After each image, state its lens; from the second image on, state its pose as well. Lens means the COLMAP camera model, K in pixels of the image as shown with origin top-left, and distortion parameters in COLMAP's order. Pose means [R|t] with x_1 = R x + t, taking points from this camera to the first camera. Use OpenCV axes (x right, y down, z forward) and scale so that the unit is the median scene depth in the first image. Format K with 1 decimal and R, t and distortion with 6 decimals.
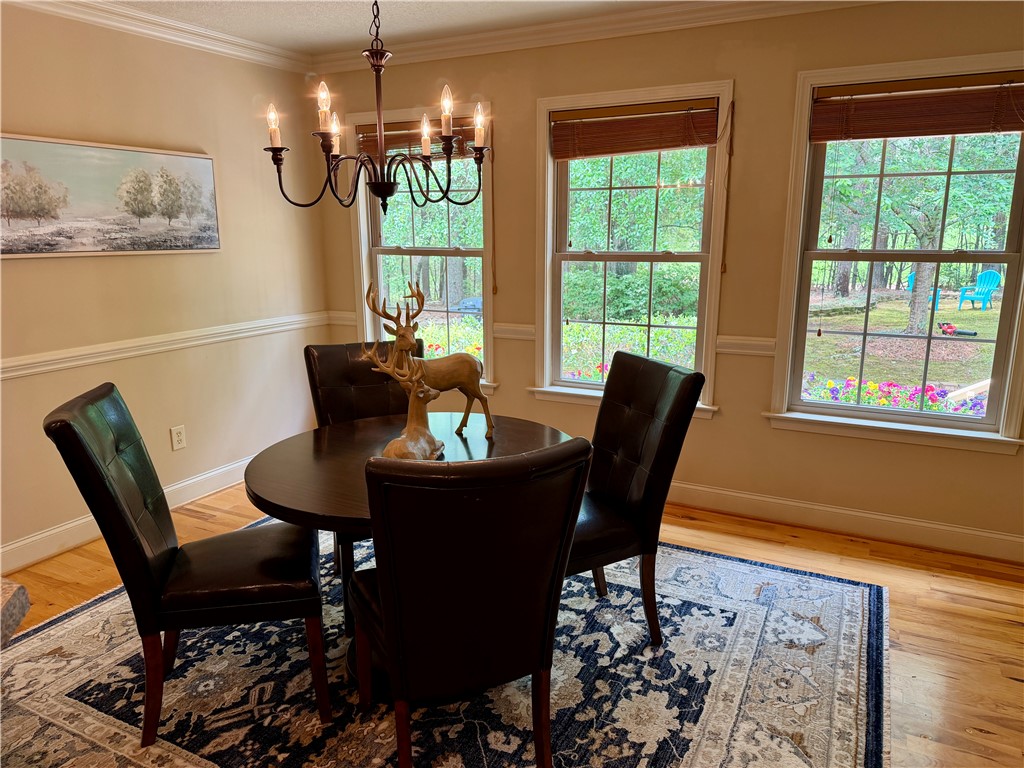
lens RADIAL K [[716.0, 0, 518.5], [0, 716.0, 388.7], [0, 0, 1]] dist [0.035236, -0.040218]
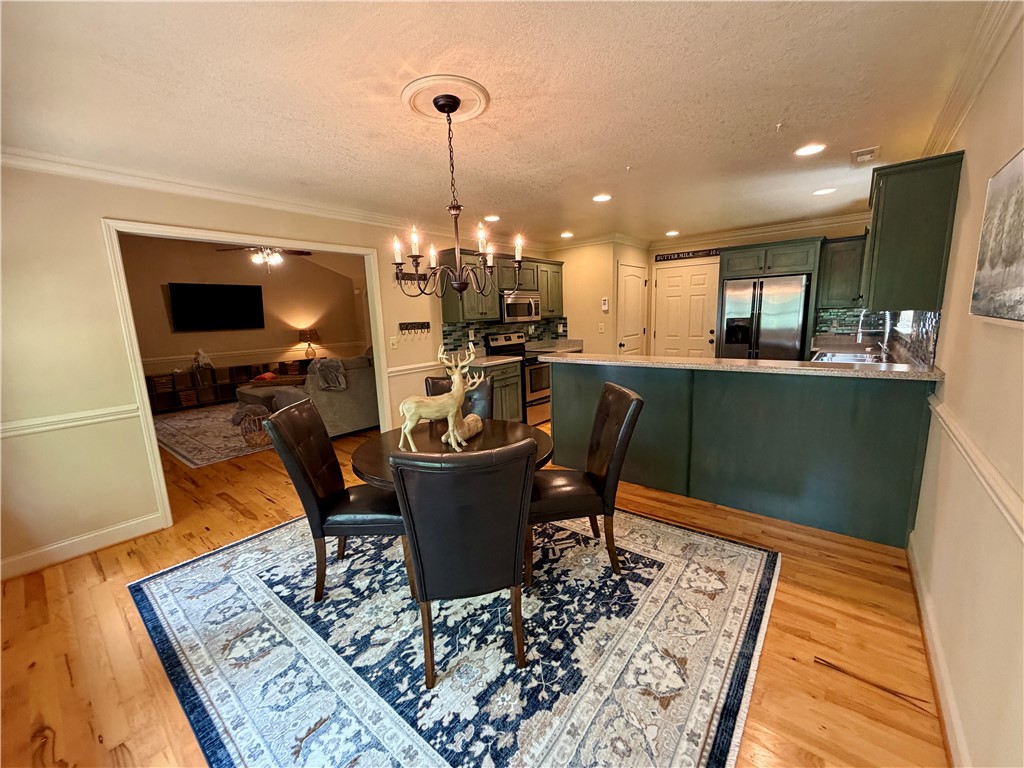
lens RADIAL K [[408.3, 0, 512.8], [0, 408.3, 383.5], [0, 0, 1]] dist [-0.001814, 0.000455]
pose [[-0.976569, 0.004537, 0.215158, -0.445330], [0.088537, 0.919719, 0.382462, -0.366560], [-0.196150, 0.392550, -0.898571, 1.663718]]
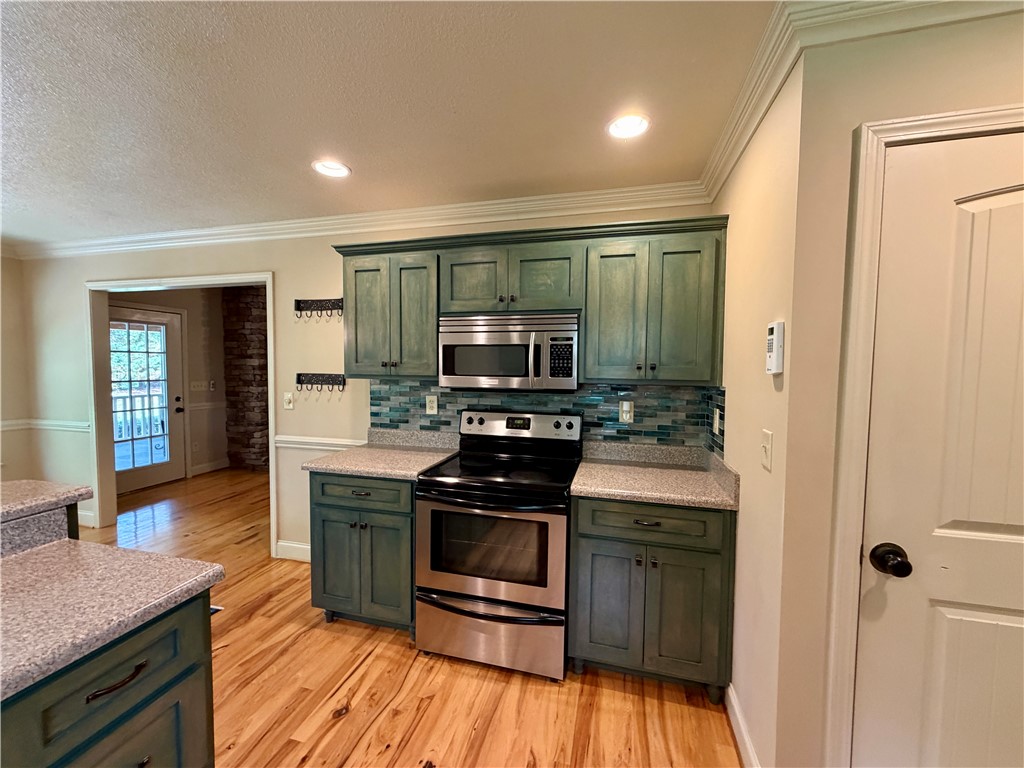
lens RADIAL K [[408.3, 0, 510.7], [0, 408.3, 384.3], [0, 0, 1]] dist [-0.001814, 0.000455]
pose [[-0.213542, -0.046490, 0.975827, -0.895313], [0.217045, 0.971646, 0.093787, 0.070188], [-0.952518, 0.231826, -0.197396, -0.243308]]
